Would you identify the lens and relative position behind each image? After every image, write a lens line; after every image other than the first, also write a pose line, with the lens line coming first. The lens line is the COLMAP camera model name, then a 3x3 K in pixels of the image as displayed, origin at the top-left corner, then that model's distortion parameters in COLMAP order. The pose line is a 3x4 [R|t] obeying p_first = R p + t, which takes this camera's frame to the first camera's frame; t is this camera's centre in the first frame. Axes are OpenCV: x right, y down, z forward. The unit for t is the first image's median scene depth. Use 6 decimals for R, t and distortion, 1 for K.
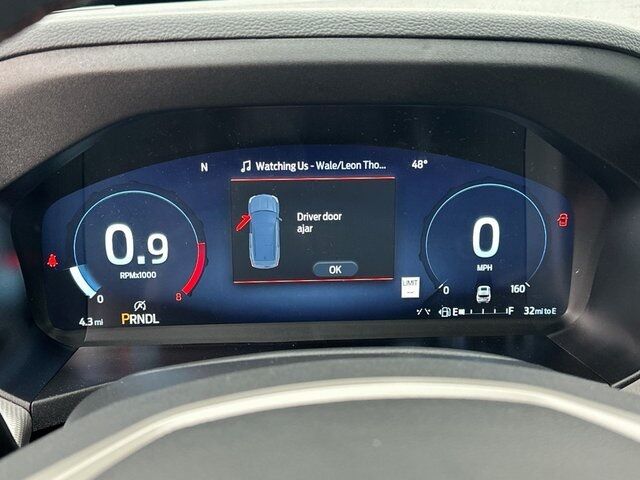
lens RADIAL K [[811.7, 0, 320.0], [0, 811.7, 240.0], [0, 0, 1]] dist [0.068926, -0.006796]
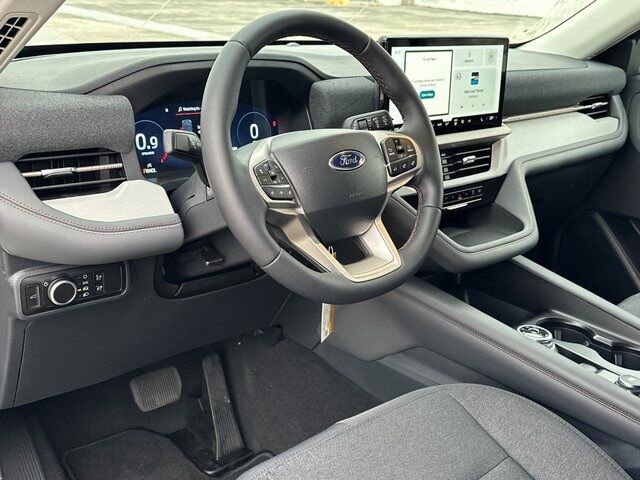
lens RADIAL K [[735.2, 0, 320.0], [0, 735.2, 240.0], [0, 0, 1]] dist [0.103842, -0.015775]
pose [[0.786094, -0.161251, 0.596702, -1.265270], [0.178760, 0.983427, 0.030261, 0.347067], [-0.591693, 0.082879, 0.801892, -1.229783]]
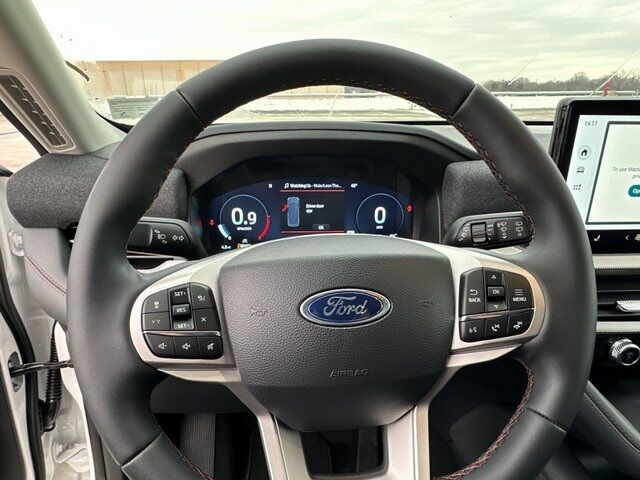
lens RADIAL K [[399.1, 0, 312.7], [0, 399.1, 261.9], [0, 0, 1]] dist [-0.002529, -0.001989]
pose [[0.999985, 0.004986, -0.002177, -0.004271], [-0.004955, 0.999890, 0.013959, 0.129932], [0.002246, -0.013948, 0.999900, -0.260136]]
